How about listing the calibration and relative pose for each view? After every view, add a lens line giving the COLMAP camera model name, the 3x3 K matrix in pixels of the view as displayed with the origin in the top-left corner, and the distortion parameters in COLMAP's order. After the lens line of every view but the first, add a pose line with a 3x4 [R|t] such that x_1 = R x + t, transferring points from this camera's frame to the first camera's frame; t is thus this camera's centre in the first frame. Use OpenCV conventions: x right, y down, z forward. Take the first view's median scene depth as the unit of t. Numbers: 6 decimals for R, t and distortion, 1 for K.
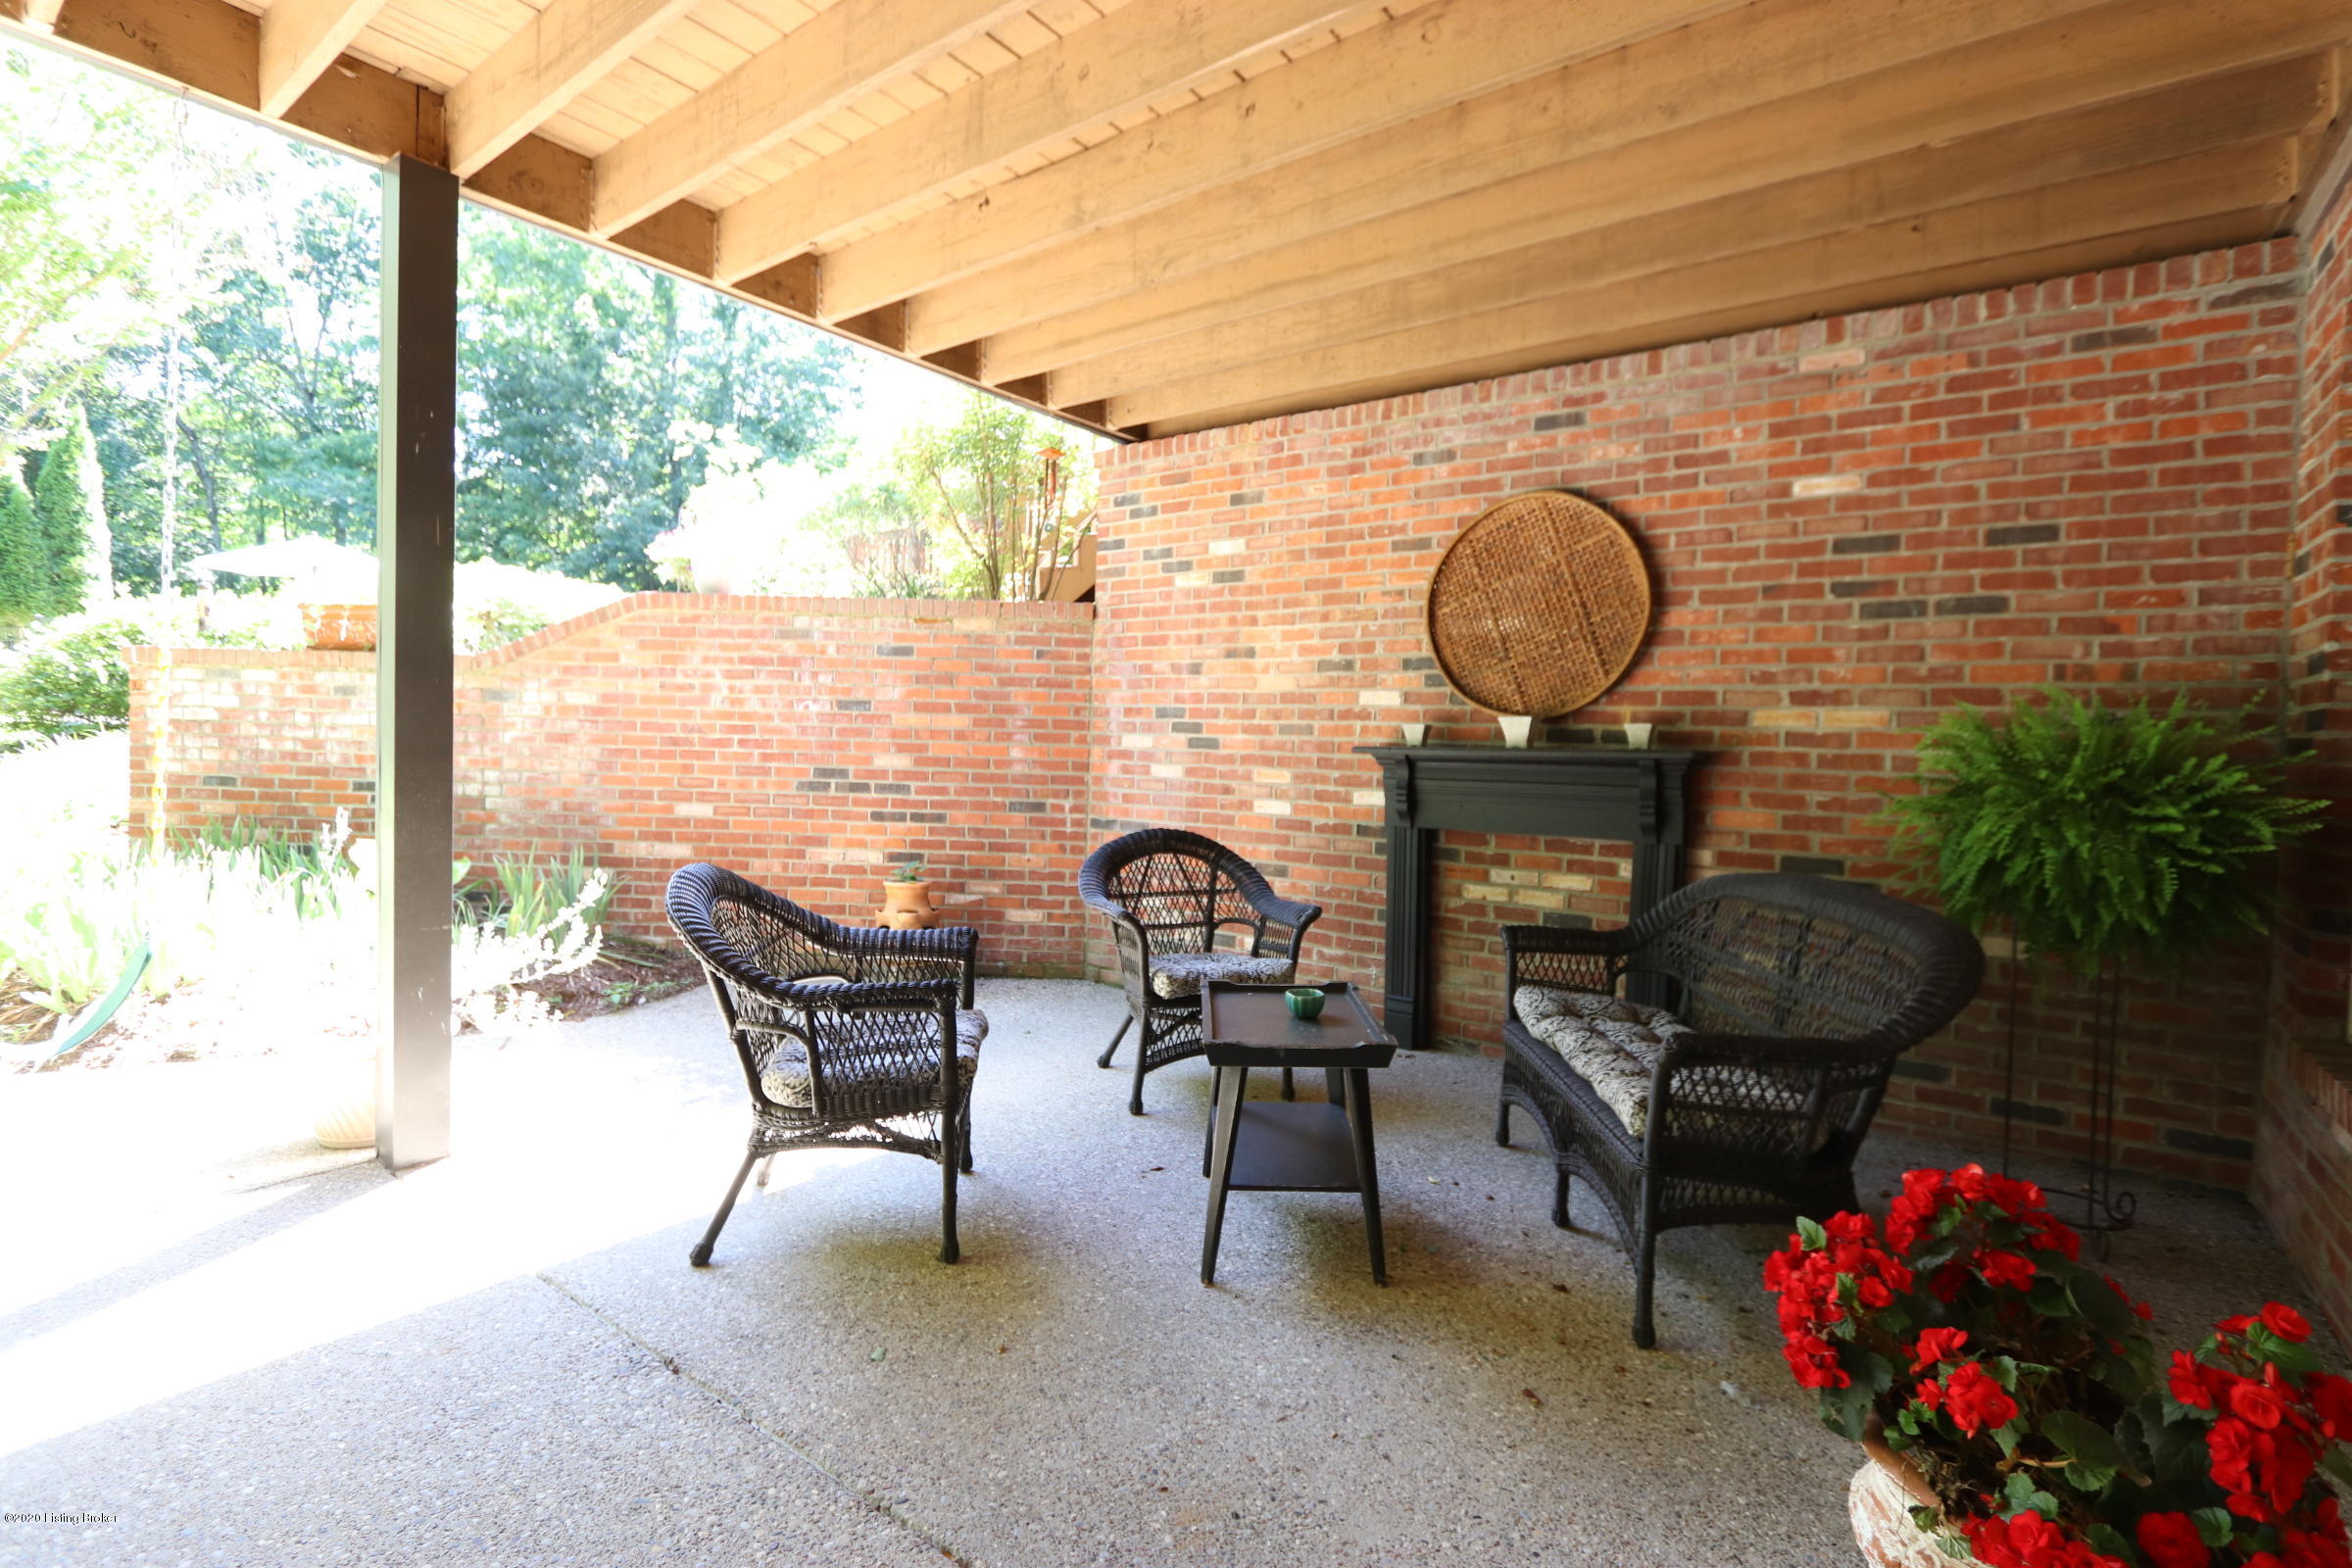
lens RADIAL K [[1083.1, 0, 1180.2], [0, 1083.1, 774.7], [0, 0, 1]] dist [-0.010409, 0.000079]
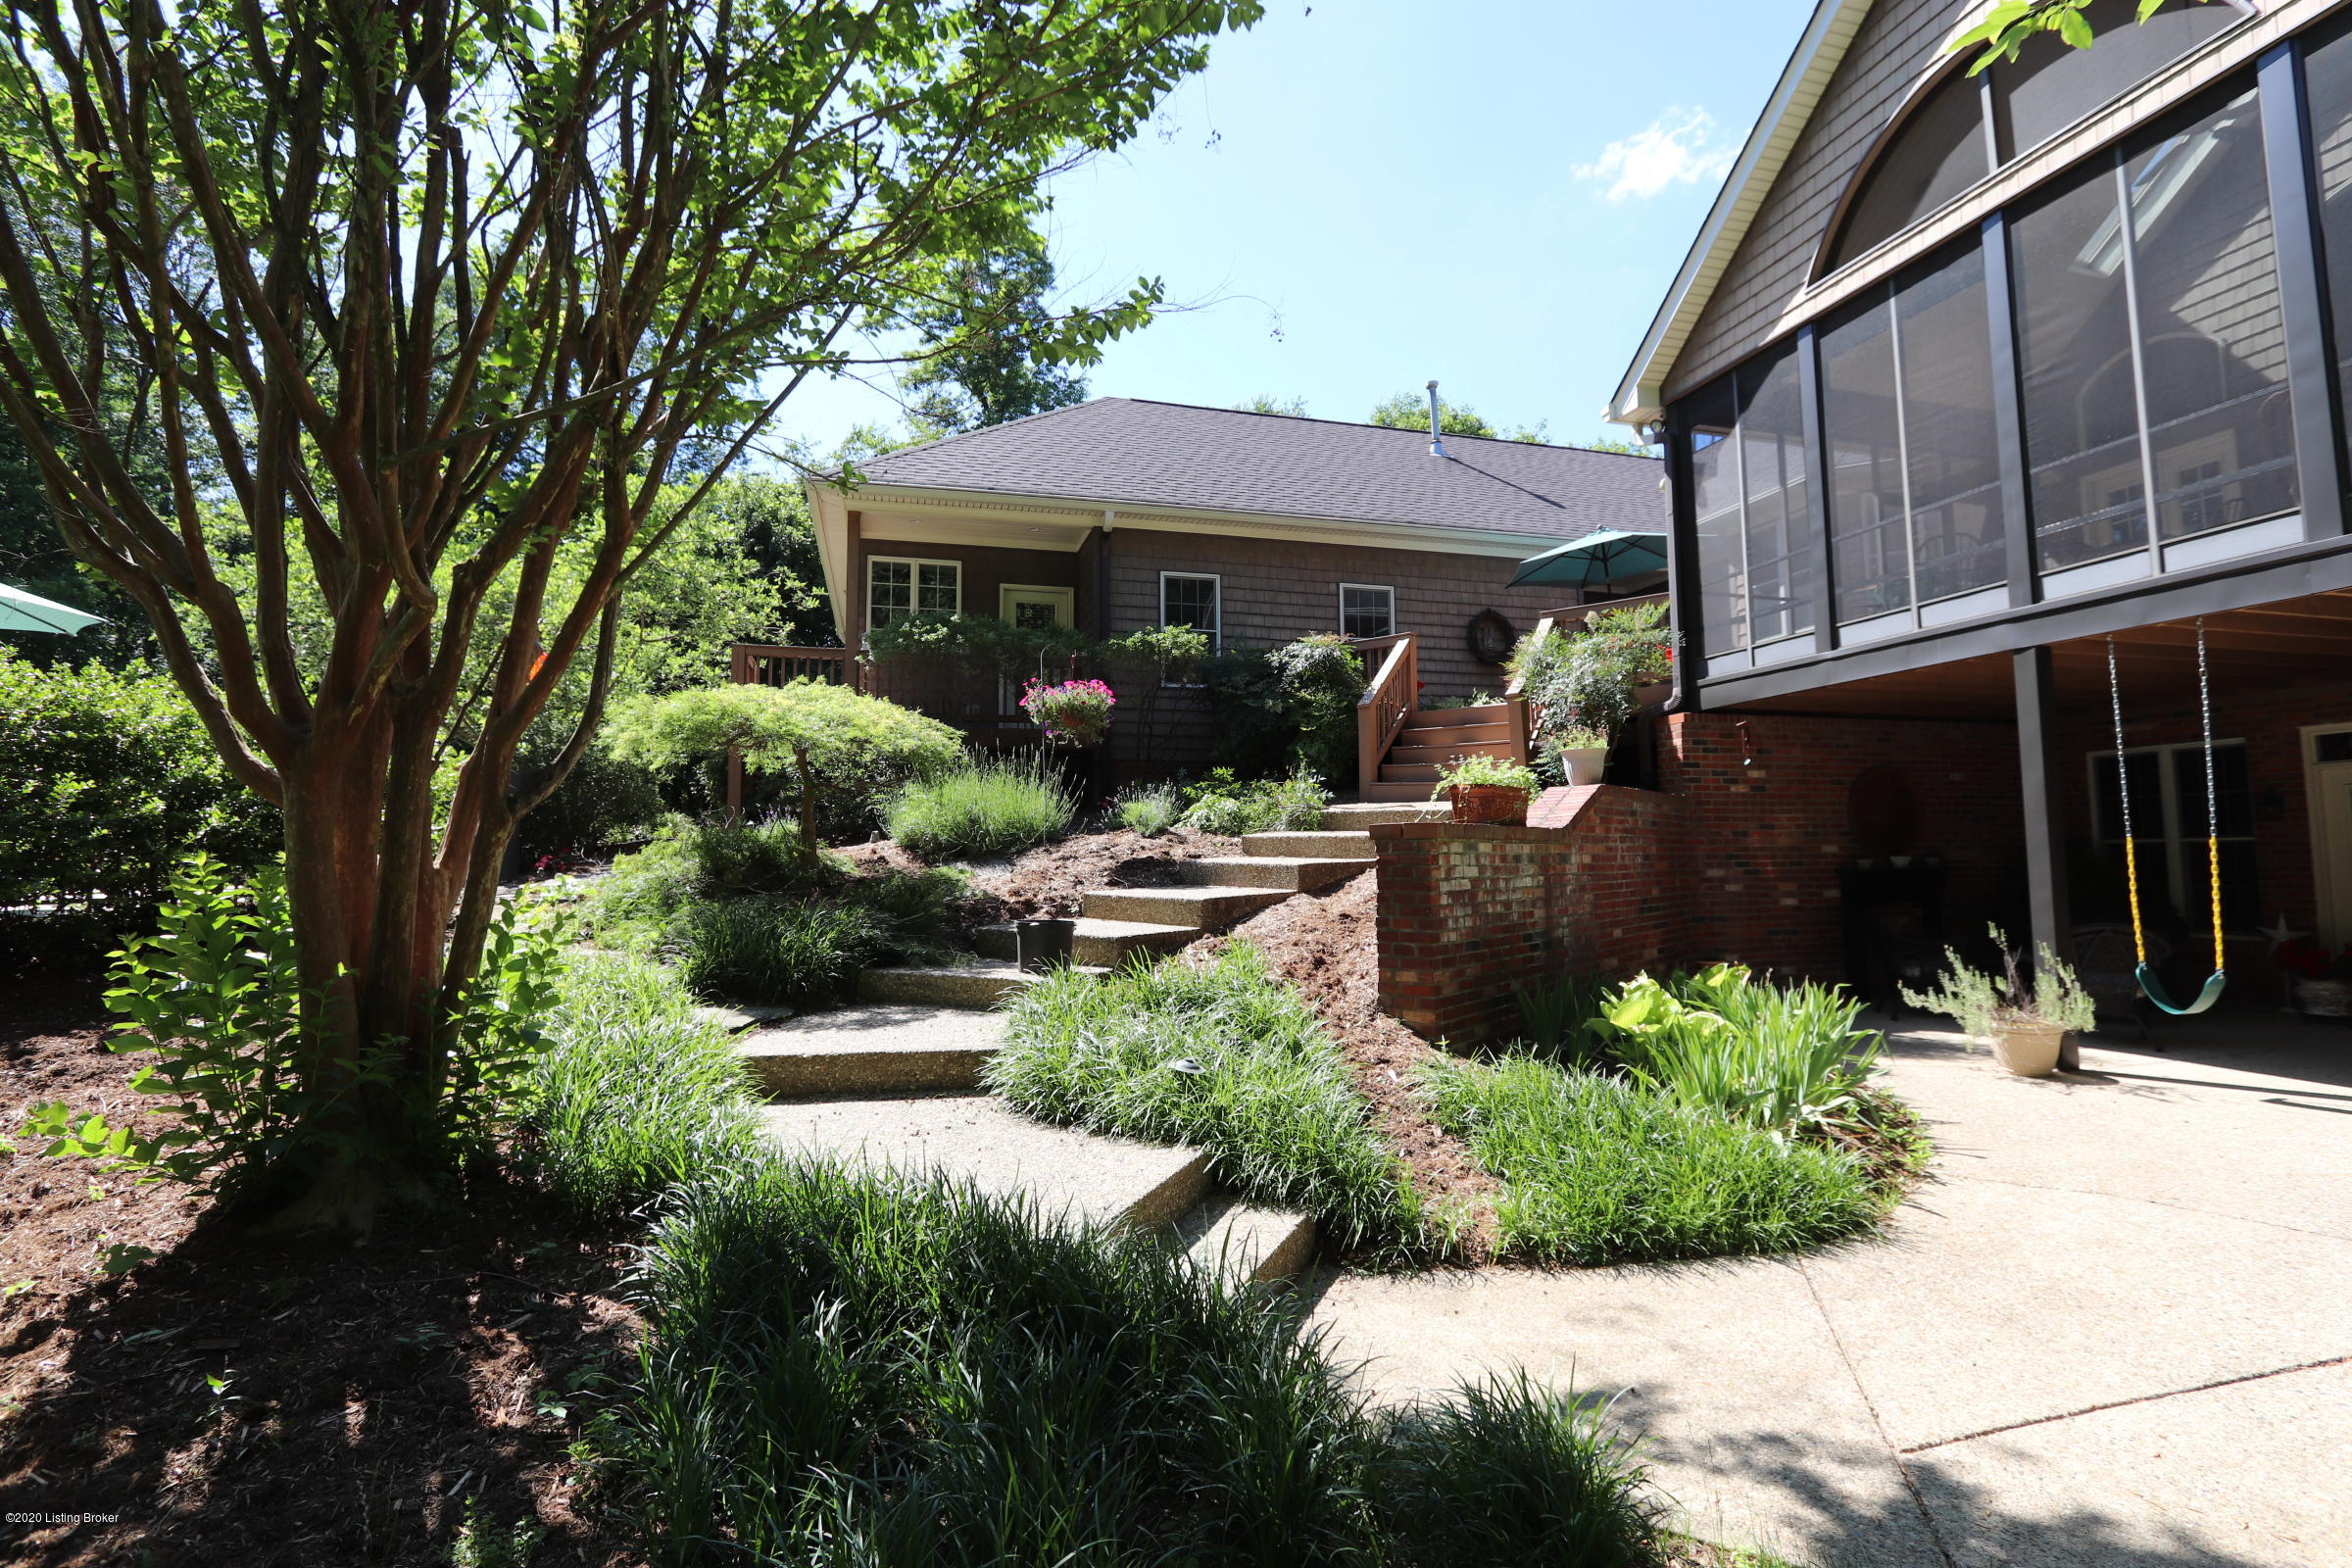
lens RADIAL K [[1083.1, 0, 1180.2], [0, 1083.1, 774.7], [0, 0, 1]] dist [-0.010409, 0.000079]
pose [[0.609913, 0.029595, 0.791916, -2.270244], [0.052712, 0.995574, -0.077803, -0.112321], [-0.790714, 0.089196, 0.605653, 0.650313]]
